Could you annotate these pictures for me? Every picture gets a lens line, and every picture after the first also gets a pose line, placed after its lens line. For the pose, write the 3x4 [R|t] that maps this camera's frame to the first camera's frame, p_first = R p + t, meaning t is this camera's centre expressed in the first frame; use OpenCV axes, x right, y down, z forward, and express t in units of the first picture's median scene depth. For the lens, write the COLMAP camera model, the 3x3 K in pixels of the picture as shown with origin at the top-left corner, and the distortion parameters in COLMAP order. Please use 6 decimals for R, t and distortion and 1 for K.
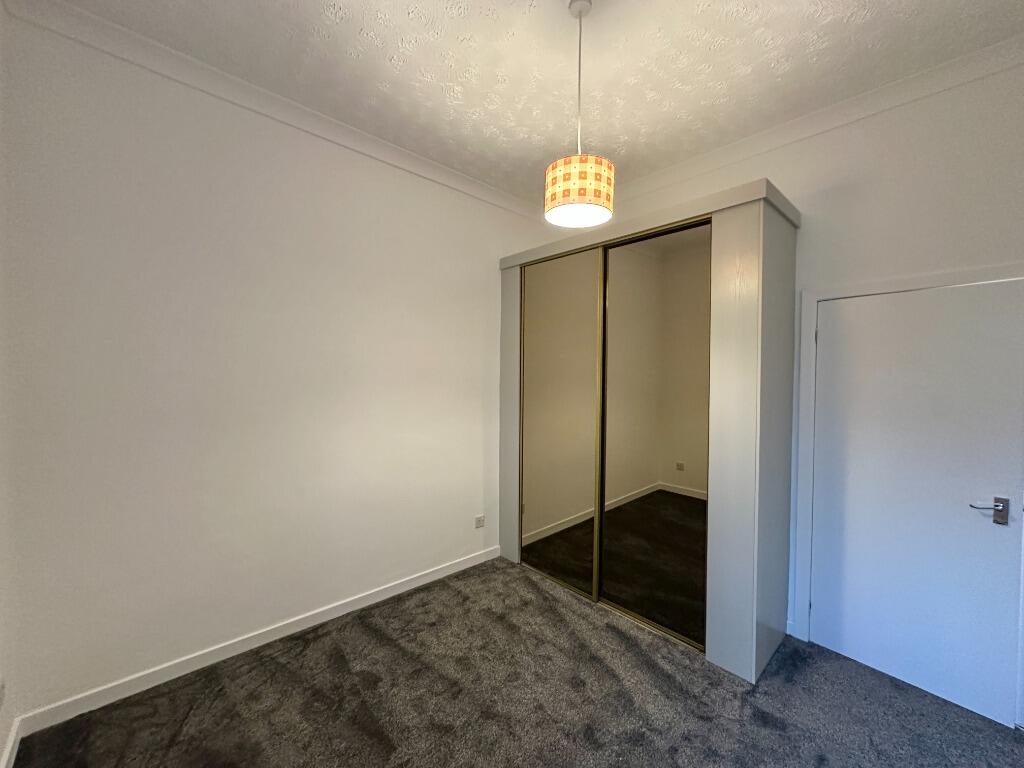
lens RADIAL K [[411.8, 0, 512.0], [0, 411.8, 384.0], [0, 0, 1]] dist [0.000691, 0.000089]
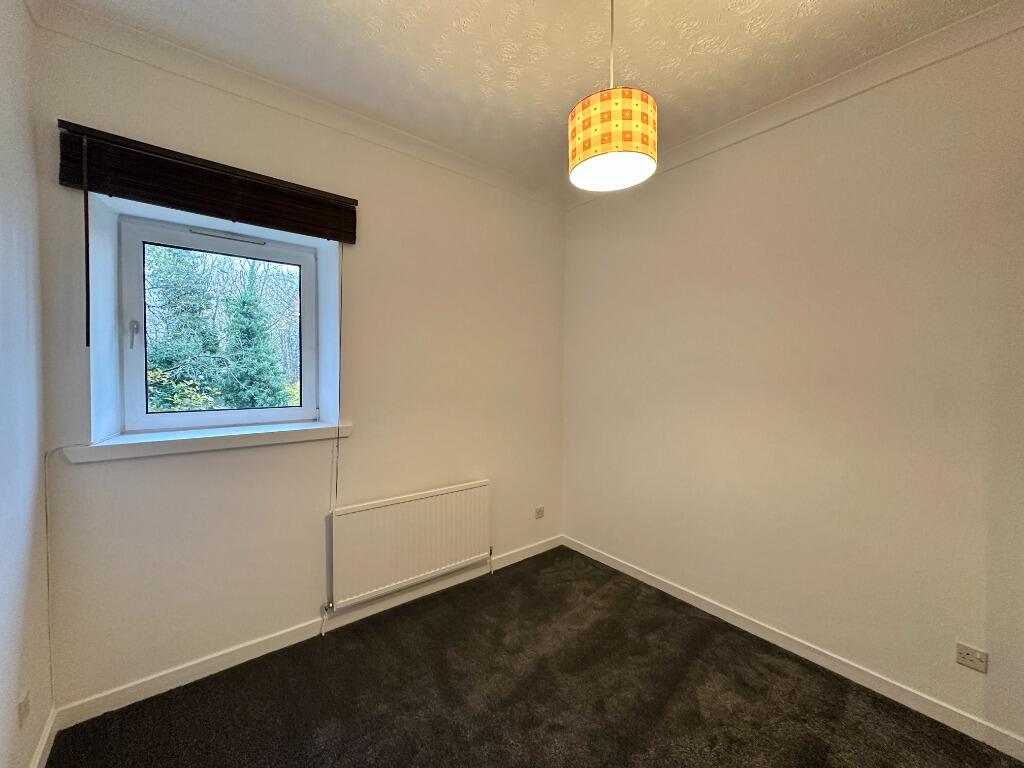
lens RADIAL K [[403.8, 0, 505.3], [0, 403.8, 384.1], [0, 0, 1]] dist [0.000588, 0.000126]
pose [[-0.086457, 0.018500, -0.996084, 0.744912], [-0.019910, 0.999596, 0.020294, -0.021895], [0.996057, 0.021587, -0.086054, 0.683615]]
